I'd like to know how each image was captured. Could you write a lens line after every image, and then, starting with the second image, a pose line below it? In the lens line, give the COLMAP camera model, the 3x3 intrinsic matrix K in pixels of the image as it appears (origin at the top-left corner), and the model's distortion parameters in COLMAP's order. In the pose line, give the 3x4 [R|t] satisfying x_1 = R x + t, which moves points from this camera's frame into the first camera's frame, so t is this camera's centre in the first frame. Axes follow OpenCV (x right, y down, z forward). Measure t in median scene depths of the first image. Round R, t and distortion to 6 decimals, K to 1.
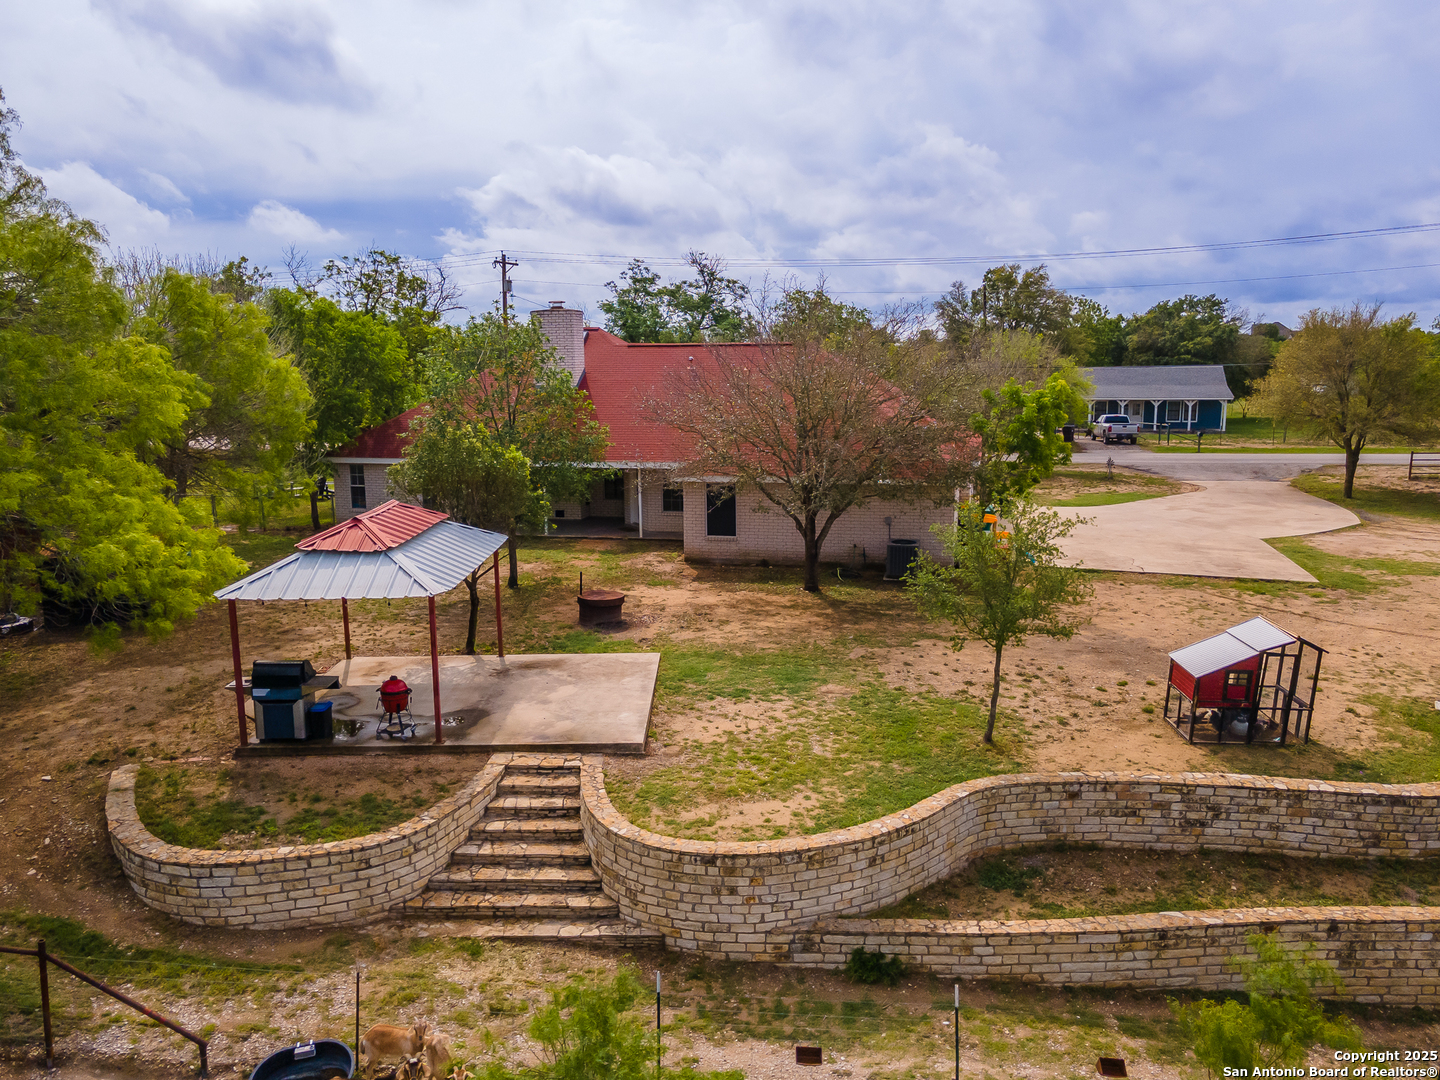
lens RADIAL K [[1067.5, 0, 718.0], [0, 1067.5, 532.1], [0, 0, 1]] dist [0.017633, 0.042279]
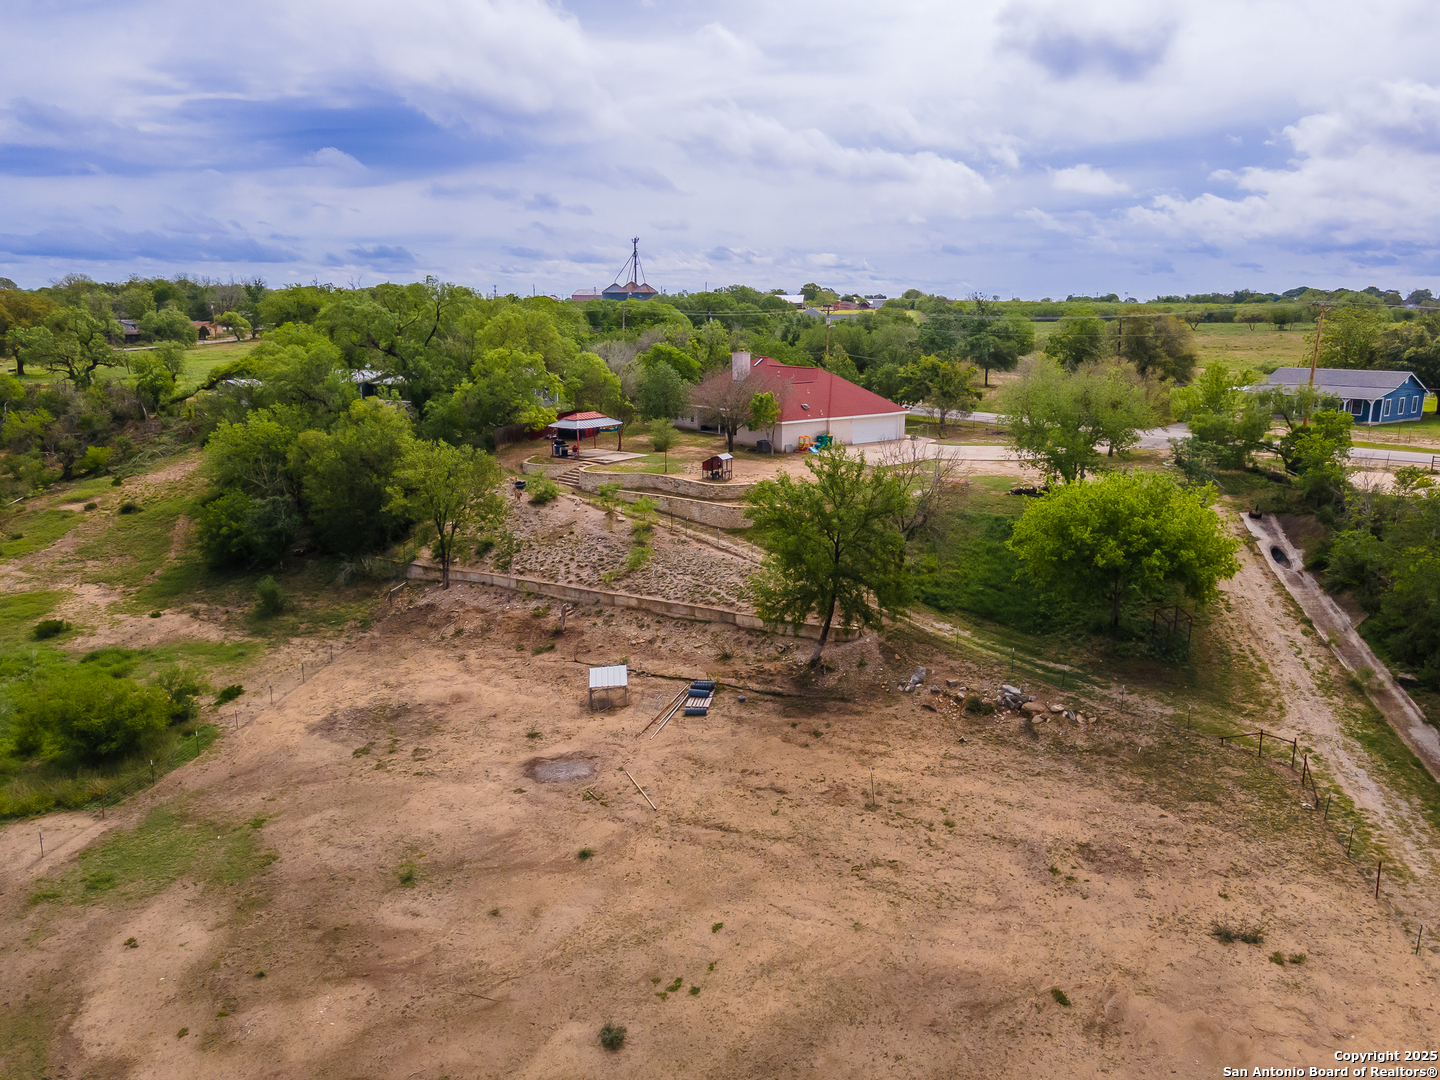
lens RADIAL K [[1067.5, 0, 718.0], [0, 1067.5, 532.1], [0, 0, 1]] dist [0.017633, 0.042279]
pose [[0.771414, 0.140595, -0.620608, 3.664034], [-0.113629, 0.990046, 0.083050, 0.048861], [0.626107, 0.006453, 0.779711, -2.697284]]
